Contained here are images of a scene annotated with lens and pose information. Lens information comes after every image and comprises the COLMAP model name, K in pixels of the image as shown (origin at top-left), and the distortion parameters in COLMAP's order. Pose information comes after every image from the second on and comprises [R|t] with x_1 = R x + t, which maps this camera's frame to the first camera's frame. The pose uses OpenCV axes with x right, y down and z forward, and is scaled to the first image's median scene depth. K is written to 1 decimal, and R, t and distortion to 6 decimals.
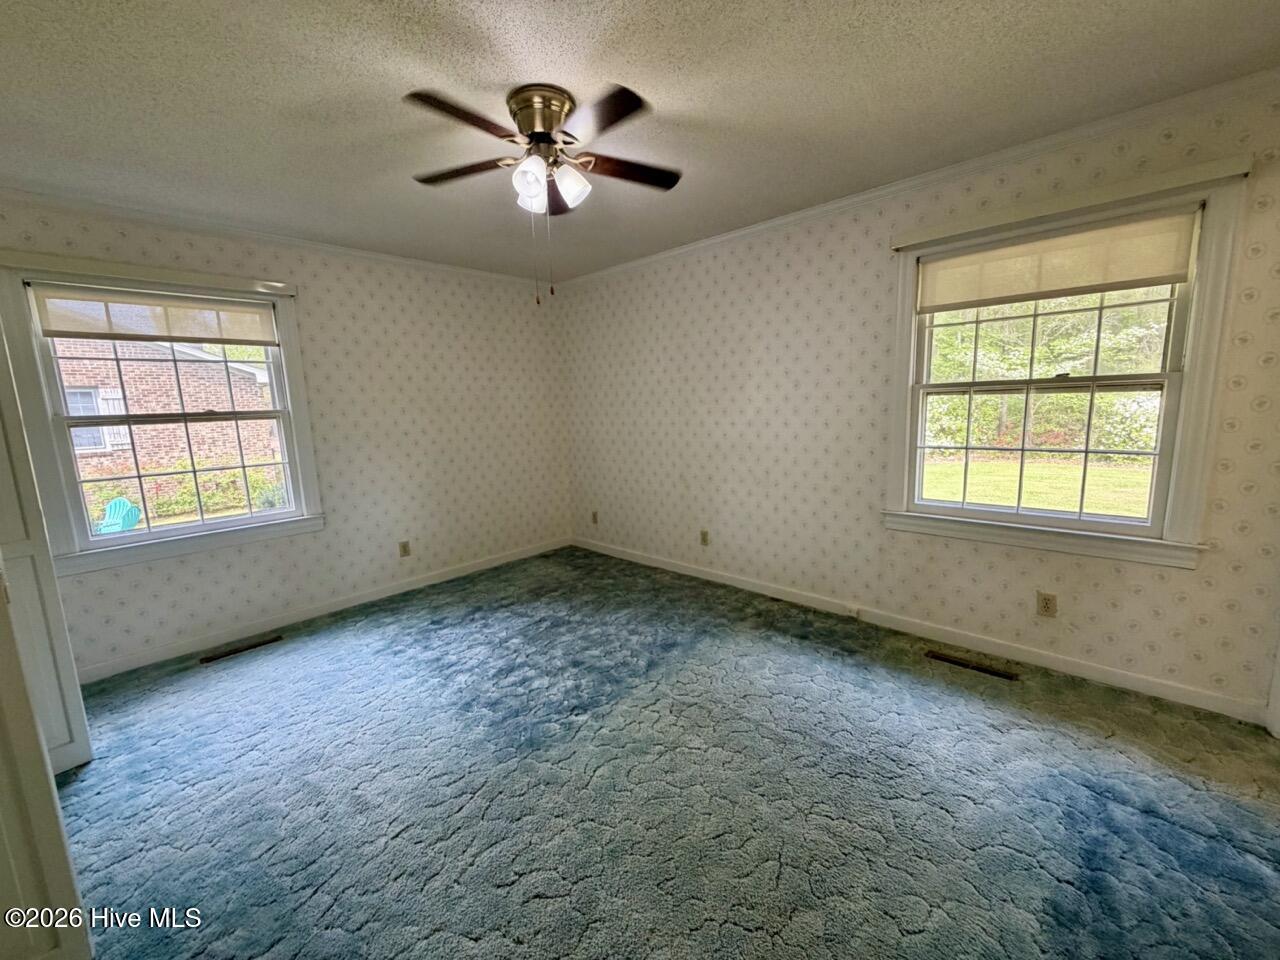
lens RADIAL K [[514.5, 0, 637.9], [0, 514.5, 482.5], [0, 0, 1]] dist [-0.002847, -0.000588]
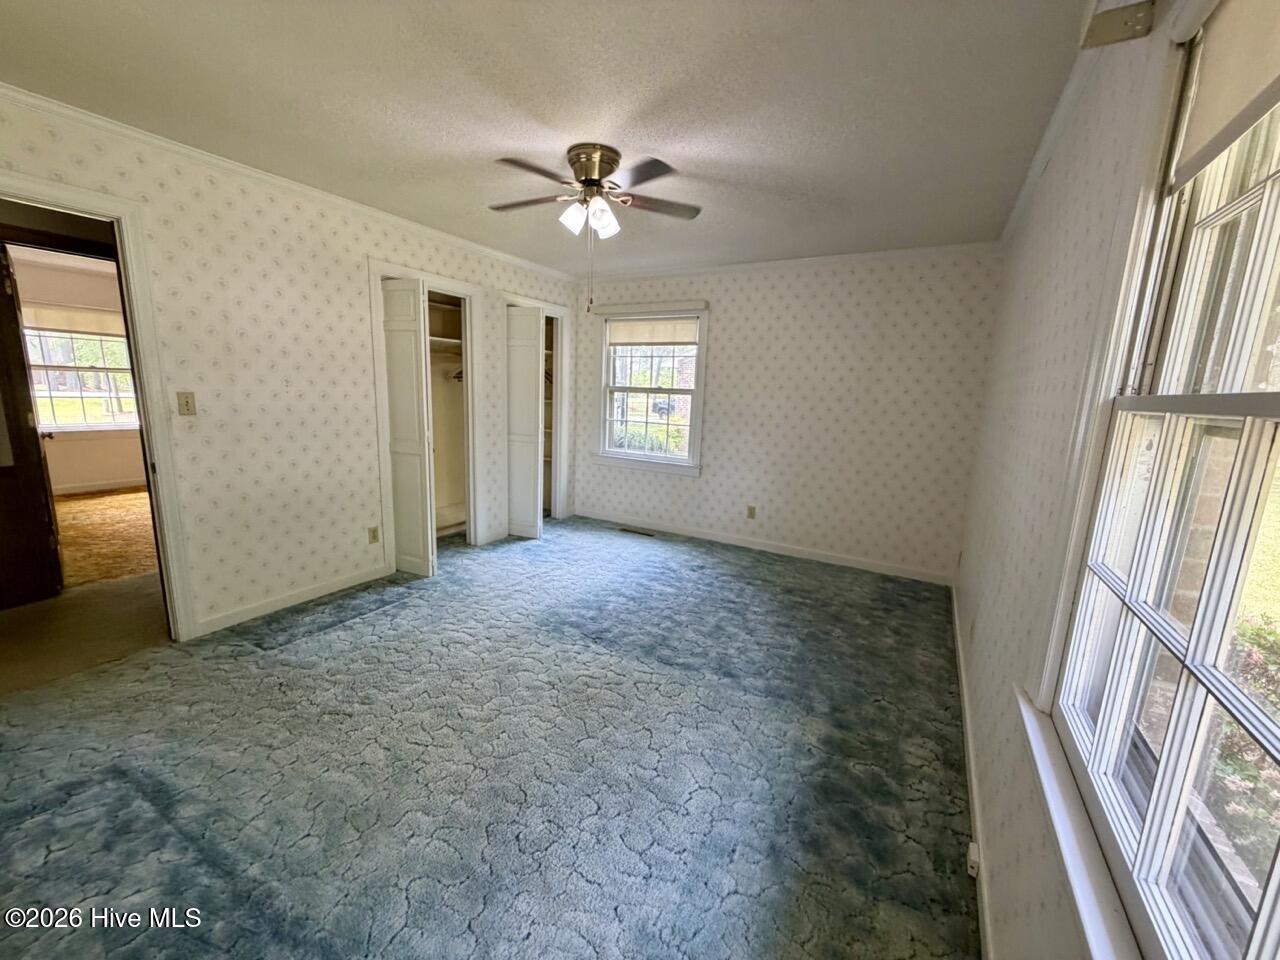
lens RADIAL K [[514.5, 0, 646.3], [0, 514.5, 484.5], [0, 0, 1]] dist [-0.002847, -0.000588]
pose [[0.236585, 0.220541, -0.946250, 0.683918], [-0.200646, 0.963995, 0.174511, -0.104490], [0.950668, 0.148575, 0.272317, 0.500148]]
